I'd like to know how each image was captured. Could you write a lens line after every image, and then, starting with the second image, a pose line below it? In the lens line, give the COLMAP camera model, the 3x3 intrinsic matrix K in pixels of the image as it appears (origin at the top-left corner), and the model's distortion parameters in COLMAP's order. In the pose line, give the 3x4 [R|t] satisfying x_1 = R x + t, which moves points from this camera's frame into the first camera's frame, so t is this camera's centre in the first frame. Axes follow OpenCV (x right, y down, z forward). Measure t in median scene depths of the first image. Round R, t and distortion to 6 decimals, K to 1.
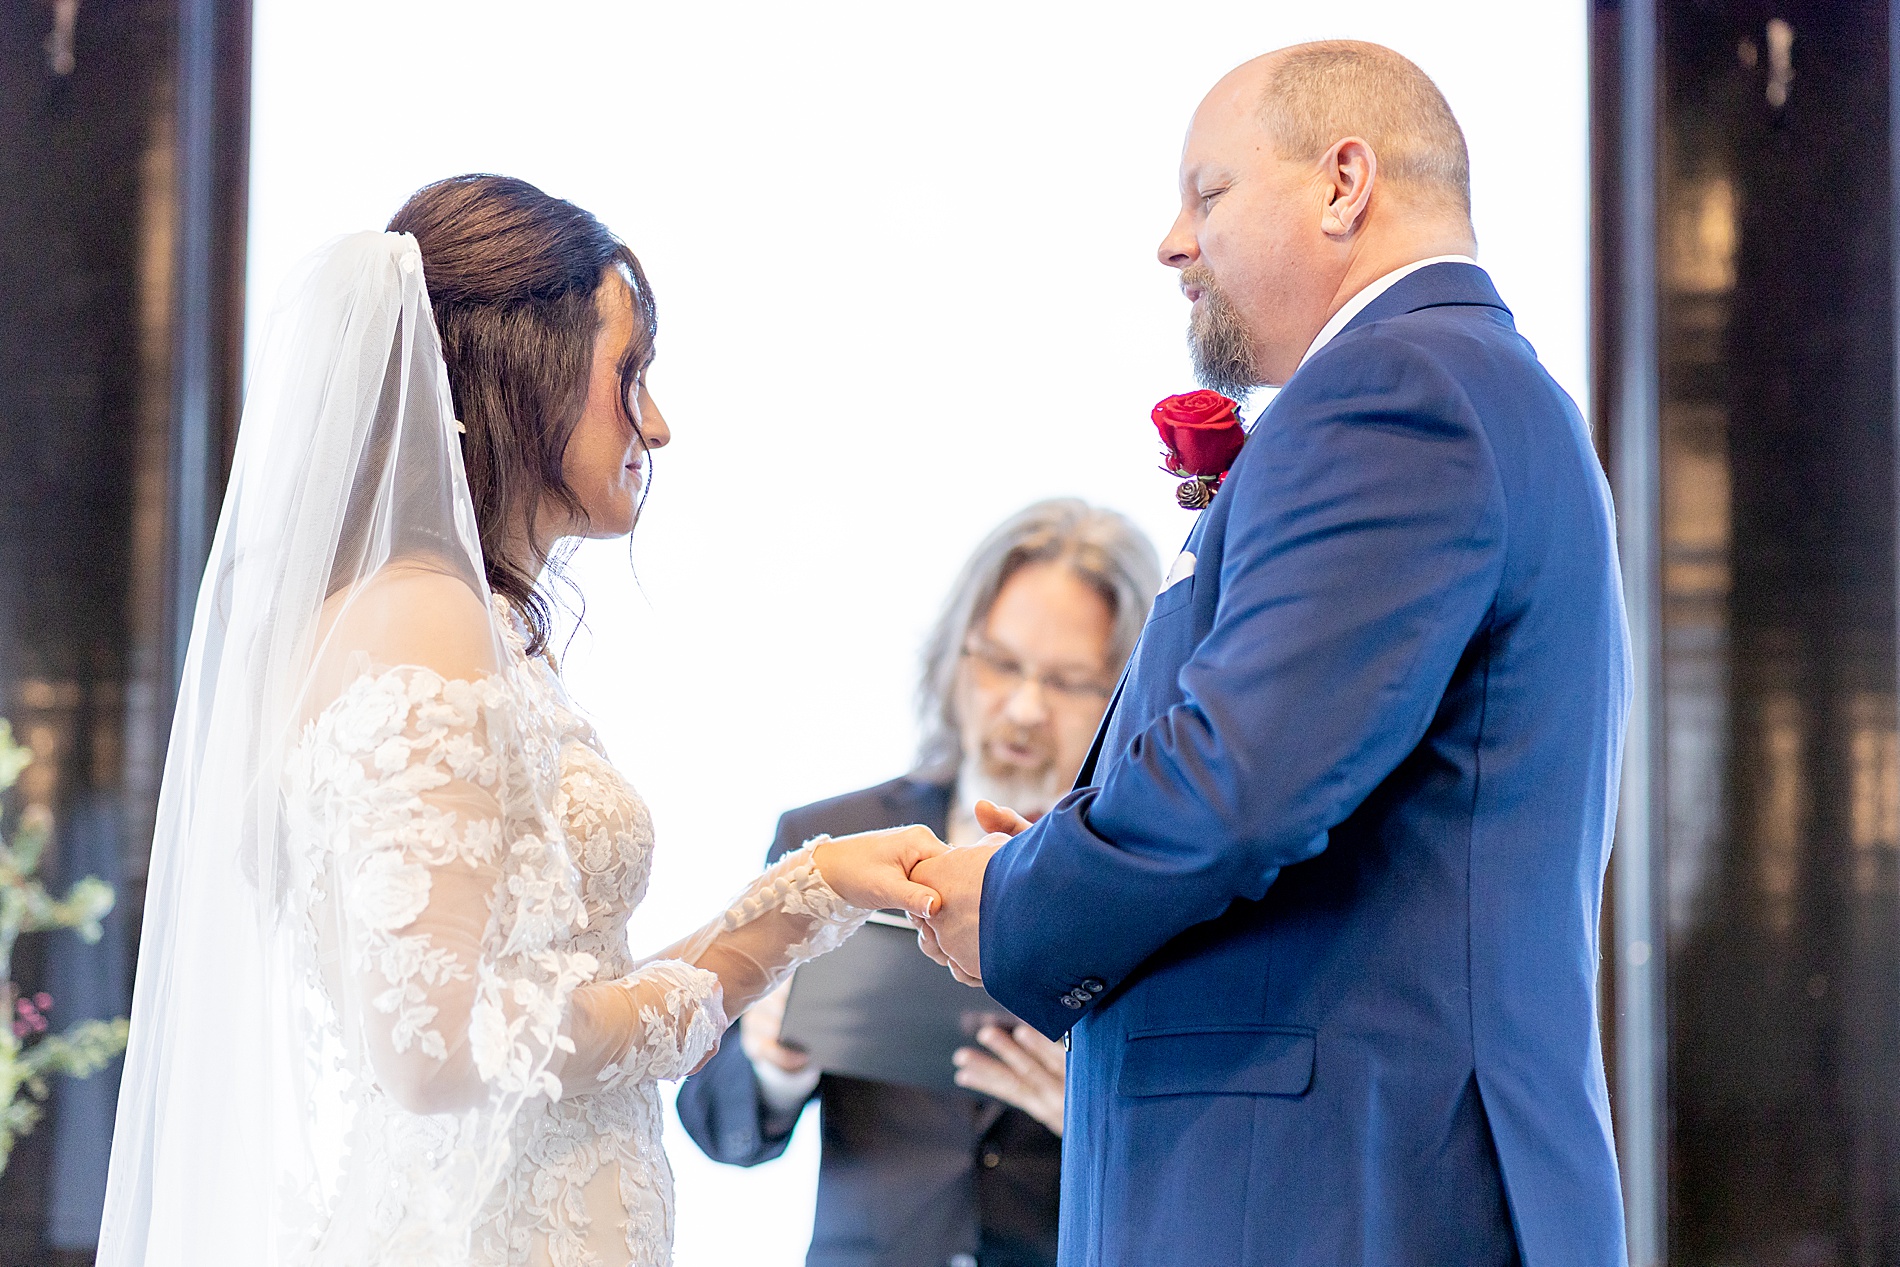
lens RADIAL K [[7540.0, 0, 950.0], [0, 7540.0, 633.5], [0, 0, 1]] dist [0.518126, 2.561939]
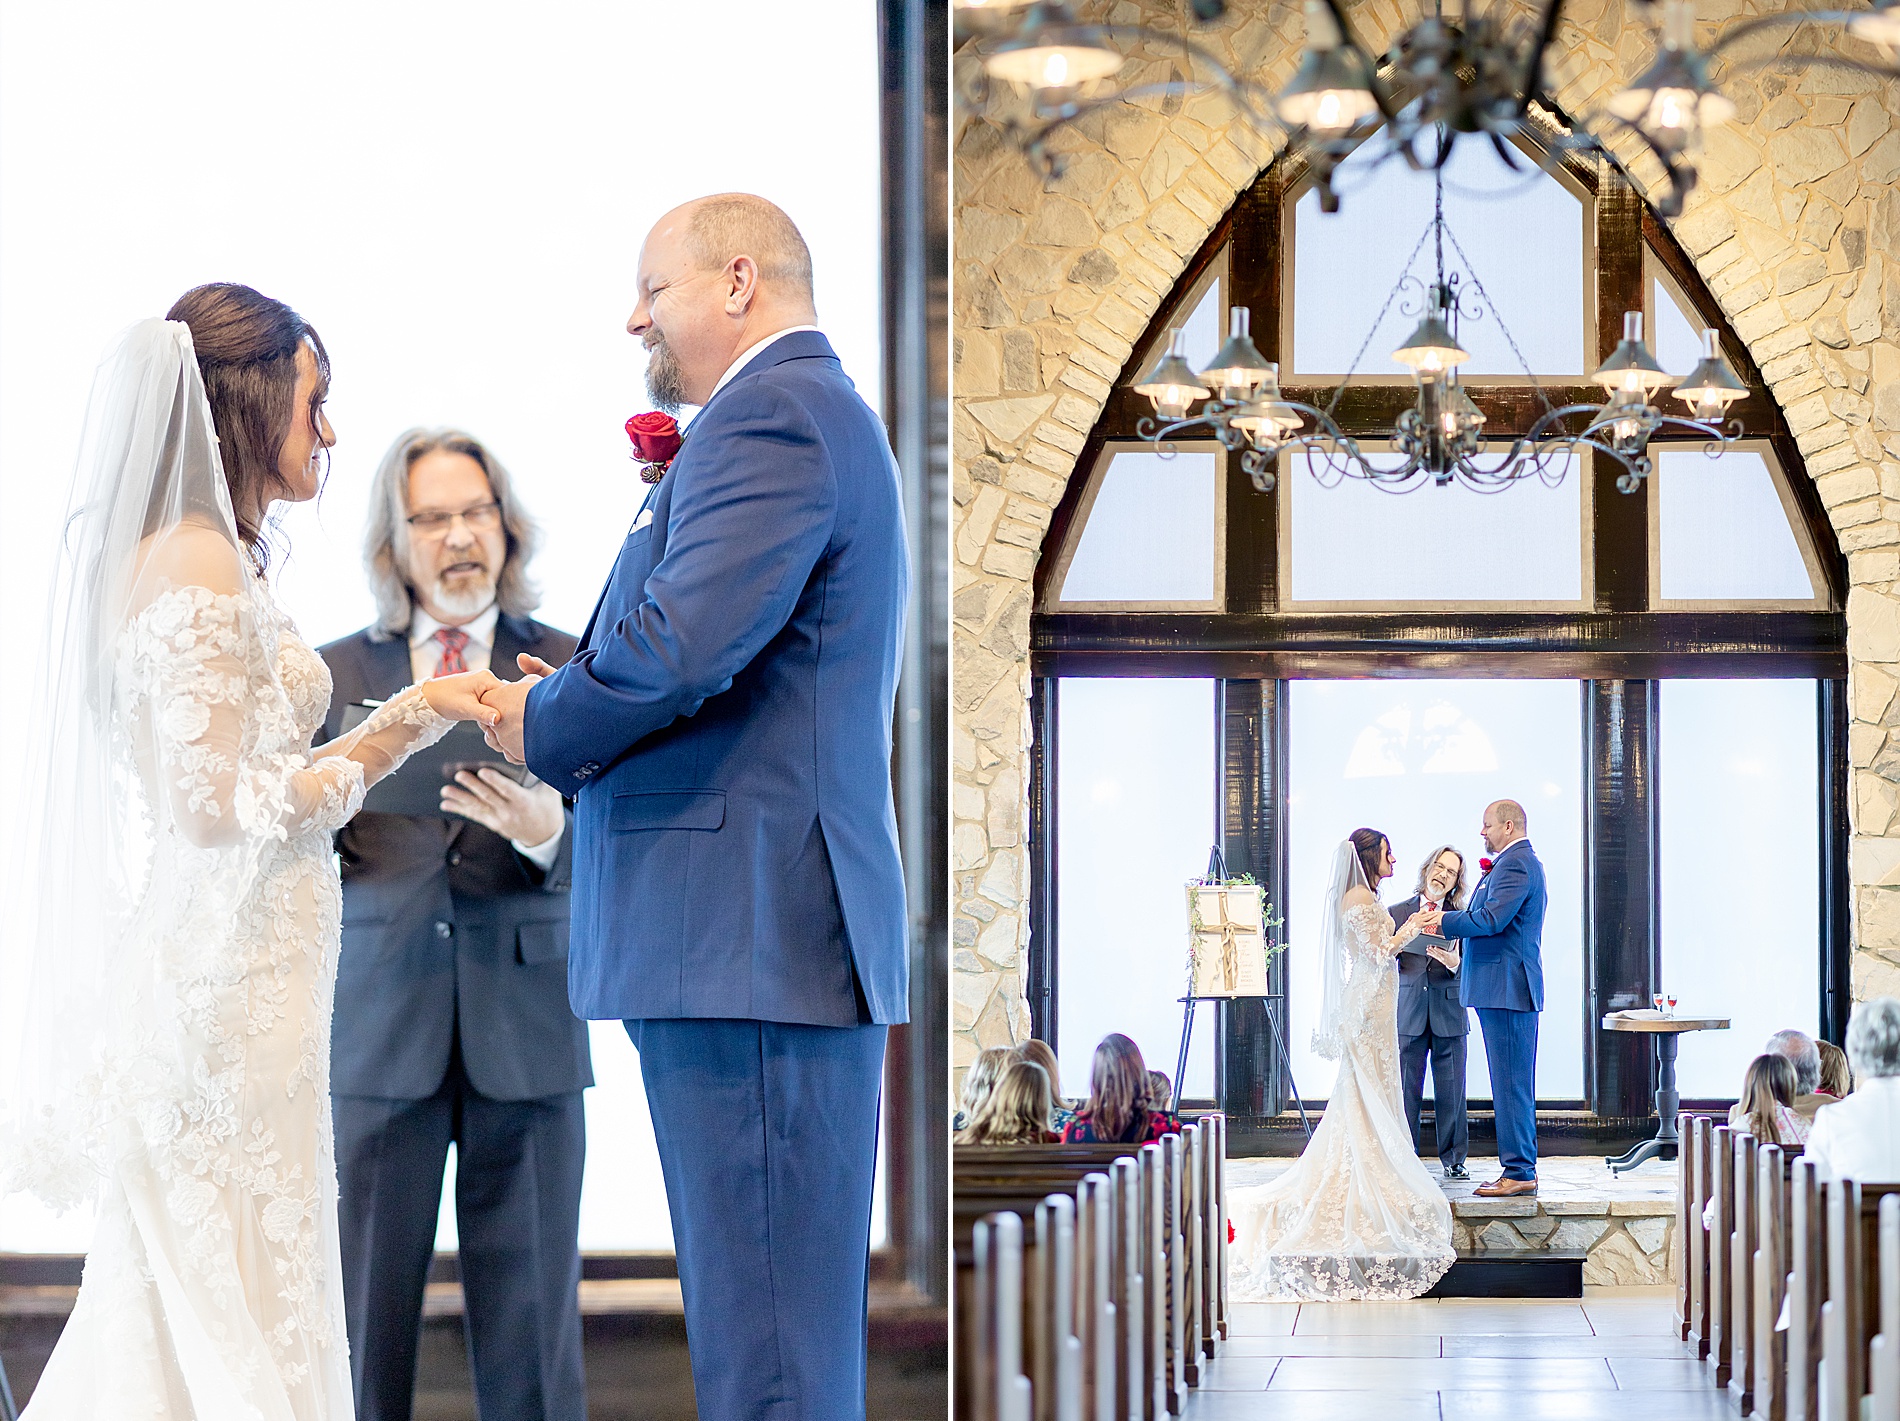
lens RADIAL K [[4946.9, 0, 950.0], [0, 4946.9, 710.5], [0, 0, 1]] dist [-0.258103, 0.501215]
pose [[0.995351, -0.007624, 0.096015, -0.007910], [0.003724, 0.999163, 0.040729, -0.011108], [-0.096245, -0.040182, 0.994546, -0.107551]]
